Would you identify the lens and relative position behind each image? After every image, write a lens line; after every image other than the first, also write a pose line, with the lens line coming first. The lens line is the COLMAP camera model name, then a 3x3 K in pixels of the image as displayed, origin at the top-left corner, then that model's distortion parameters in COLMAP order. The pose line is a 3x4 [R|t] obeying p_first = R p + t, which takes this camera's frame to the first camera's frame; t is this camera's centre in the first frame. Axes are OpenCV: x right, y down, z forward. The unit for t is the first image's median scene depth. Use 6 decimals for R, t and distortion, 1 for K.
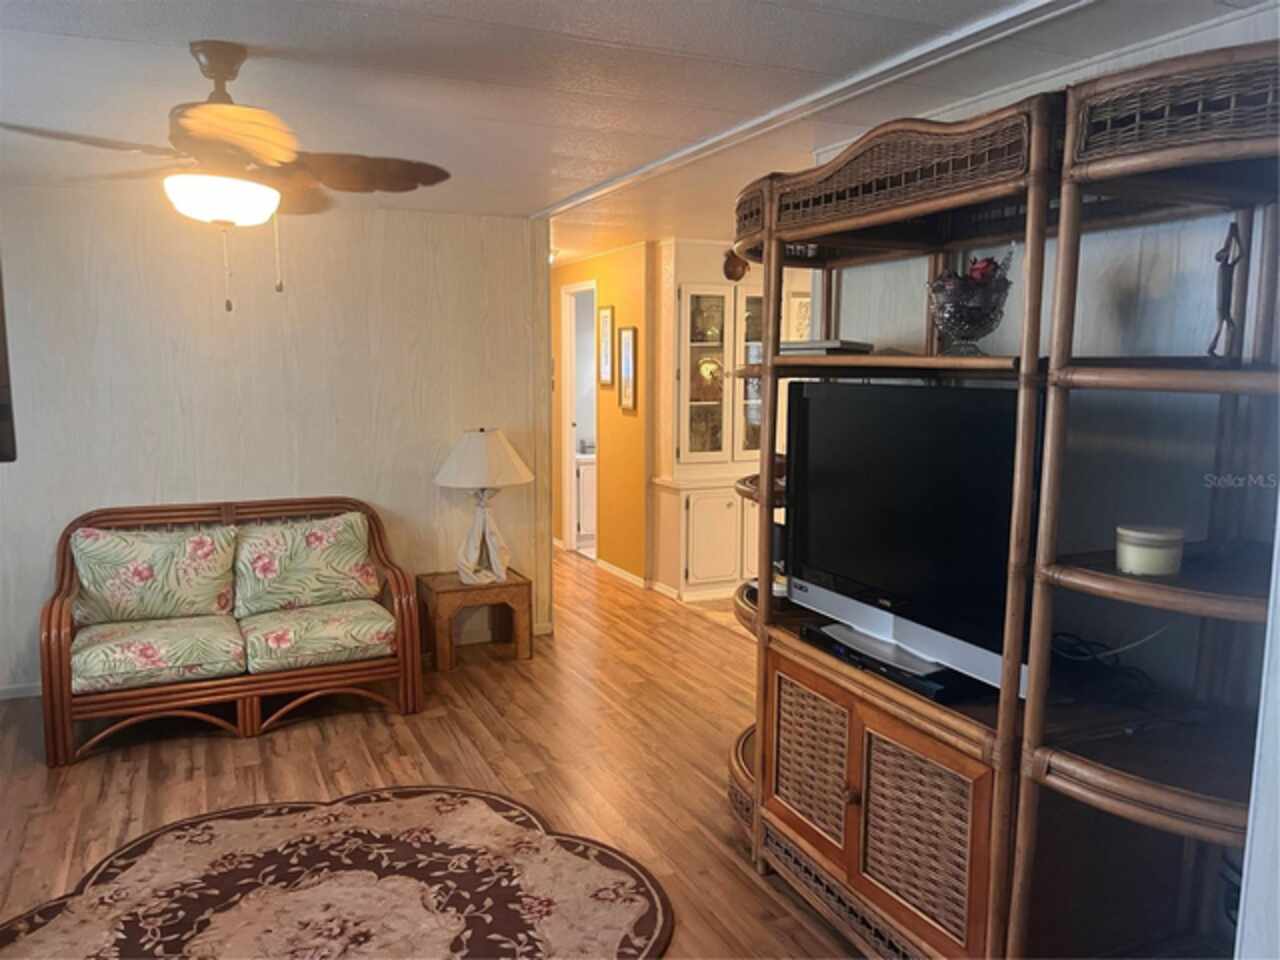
lens RADIAL K [[964.1, 0, 628.3], [0, 964.1, 478.0], [0, 0, 1]] dist [0.041330, -0.064913]
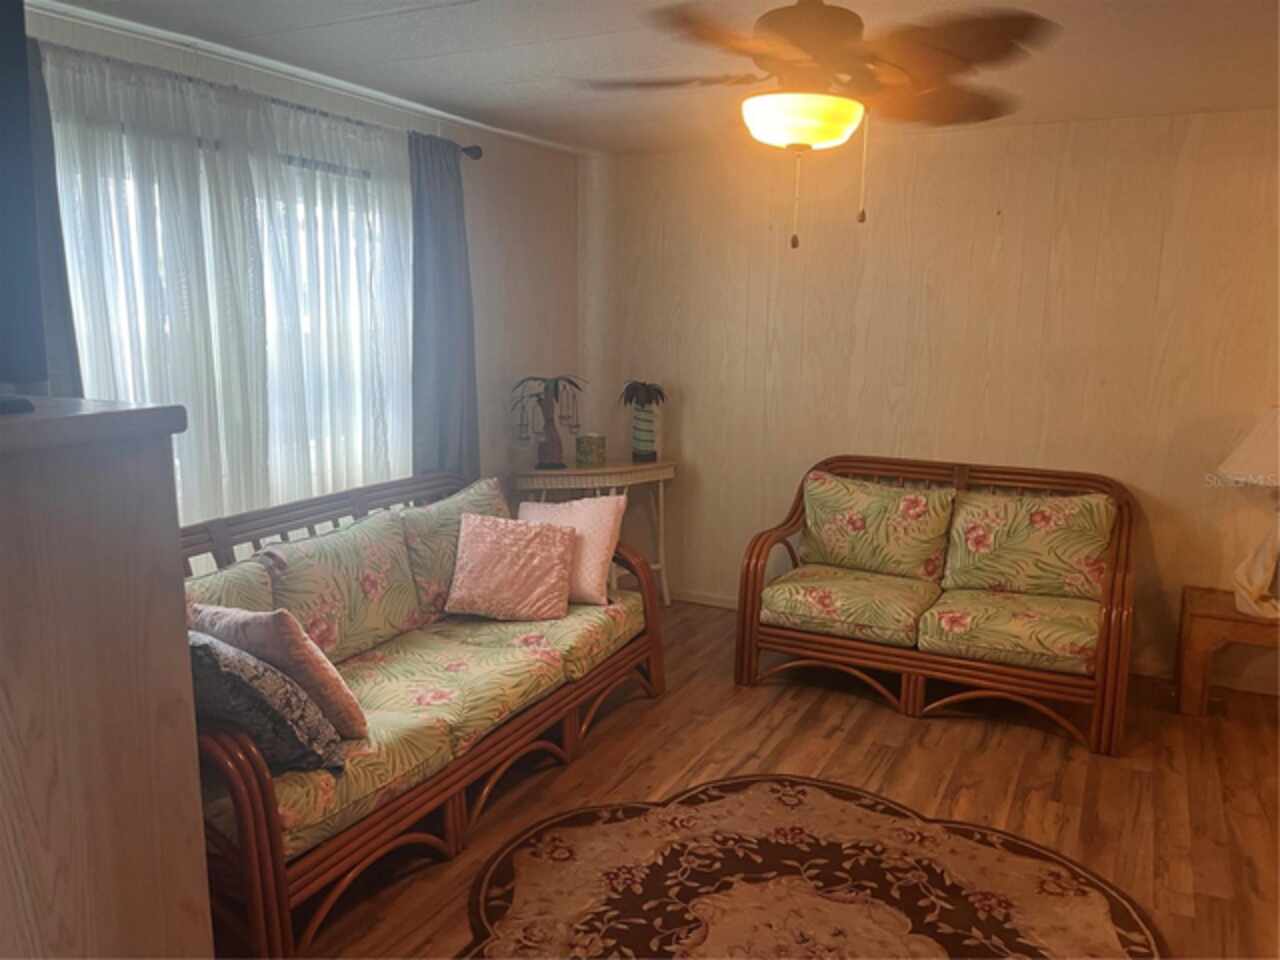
lens RADIAL K [[964.1, 0, 626.0], [0, 964.1, 479.6], [0, 0, 1]] dist [0.041330, -0.064913]
pose [[0.610401, 0.134476, -0.780594, 0.159629], [-0.098459, 0.990722, 0.093683, -0.020654], [0.785949, 0.019672, 0.617978, 0.239609]]
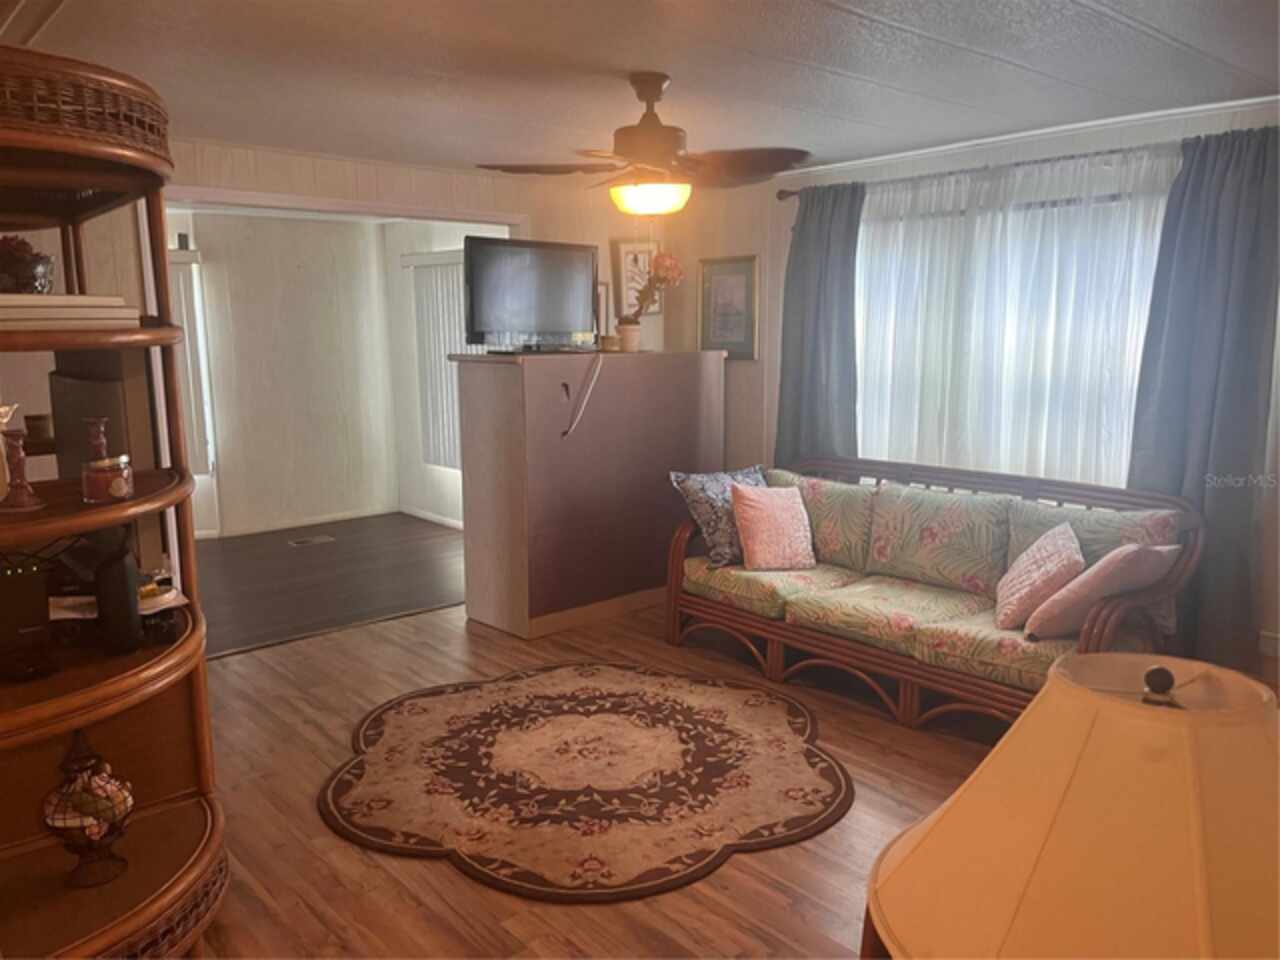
lens RADIAL K [[964.1, 0, 639.9], [0, 964.1, 479.5], [0, 0, 1]] dist [0.041330, -0.064913]
pose [[-0.955458, 0.051991, -0.290511, -0.003975], [-0.029756, 0.962374, 0.270094, -0.196977], [0.293623, 0.266708, -0.917961, 1.634778]]
